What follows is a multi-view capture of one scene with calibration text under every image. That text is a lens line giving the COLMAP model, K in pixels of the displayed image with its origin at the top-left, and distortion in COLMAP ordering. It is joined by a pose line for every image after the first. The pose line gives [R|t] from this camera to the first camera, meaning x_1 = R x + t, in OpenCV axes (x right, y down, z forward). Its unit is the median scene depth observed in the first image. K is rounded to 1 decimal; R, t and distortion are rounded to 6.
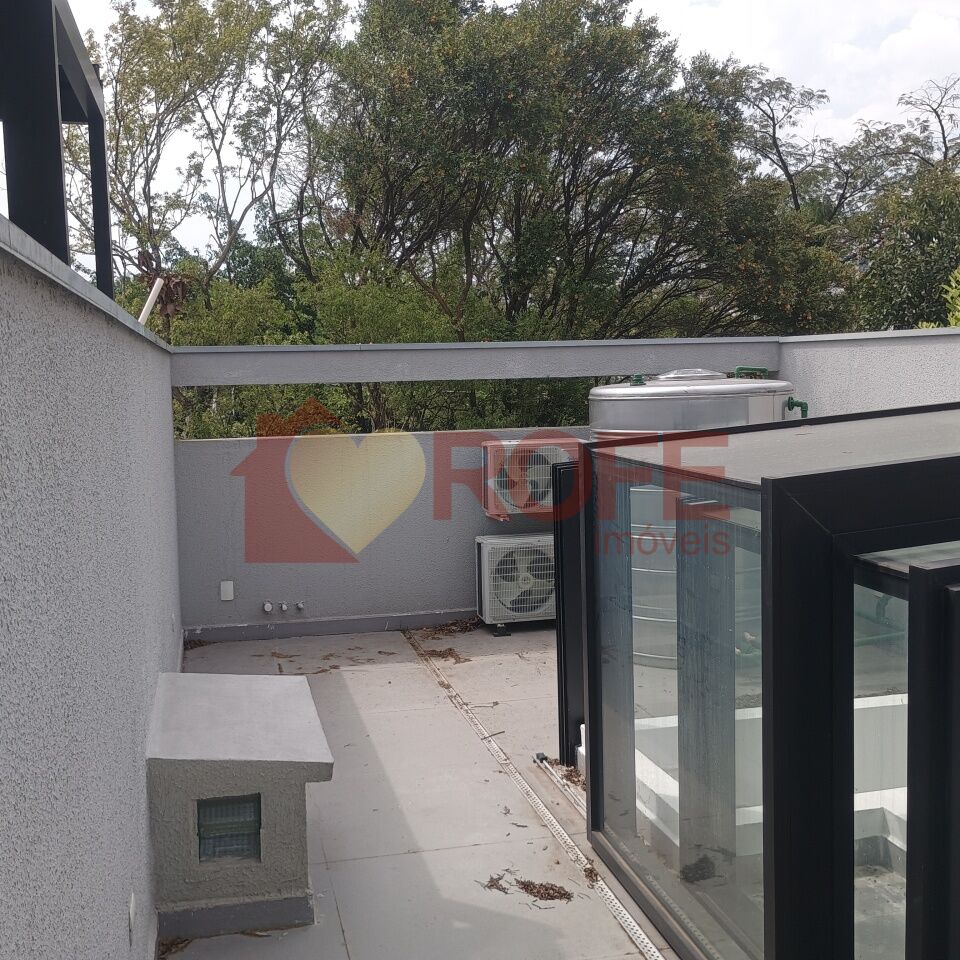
lens RADIAL K [[1109.3, 0, 479.5], [0, 1109.3, 478.8], [0, 0, 1]] dist [0.018221, 0.000000]
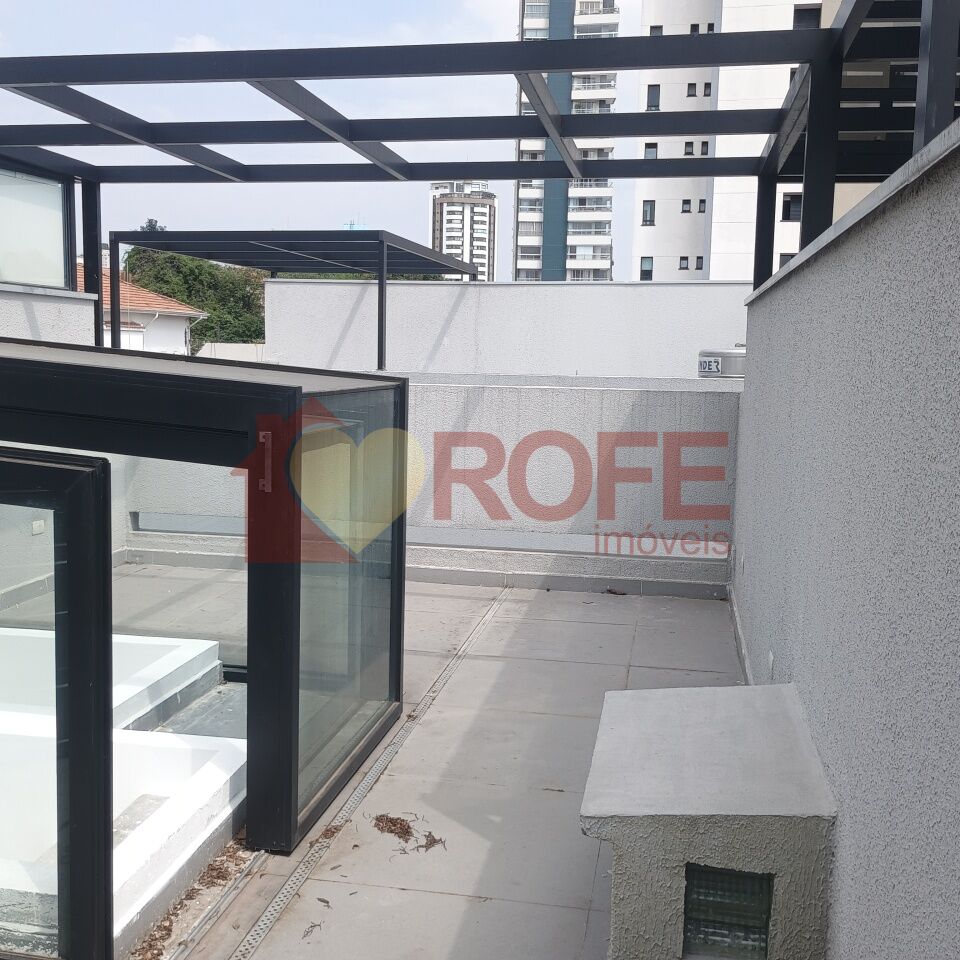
lens RADIAL K [[1109.3, 0, 479.3], [0, 1109.3, 480.1], [0, 0, 1]] dist [0.018221, 0.000000]
pose [[-0.914283, -0.046659, 0.402379, -0.392733], [0.036108, 0.980002, 0.195685, -0.125704], [-0.403463, 0.193441, -0.894314, 1.772044]]
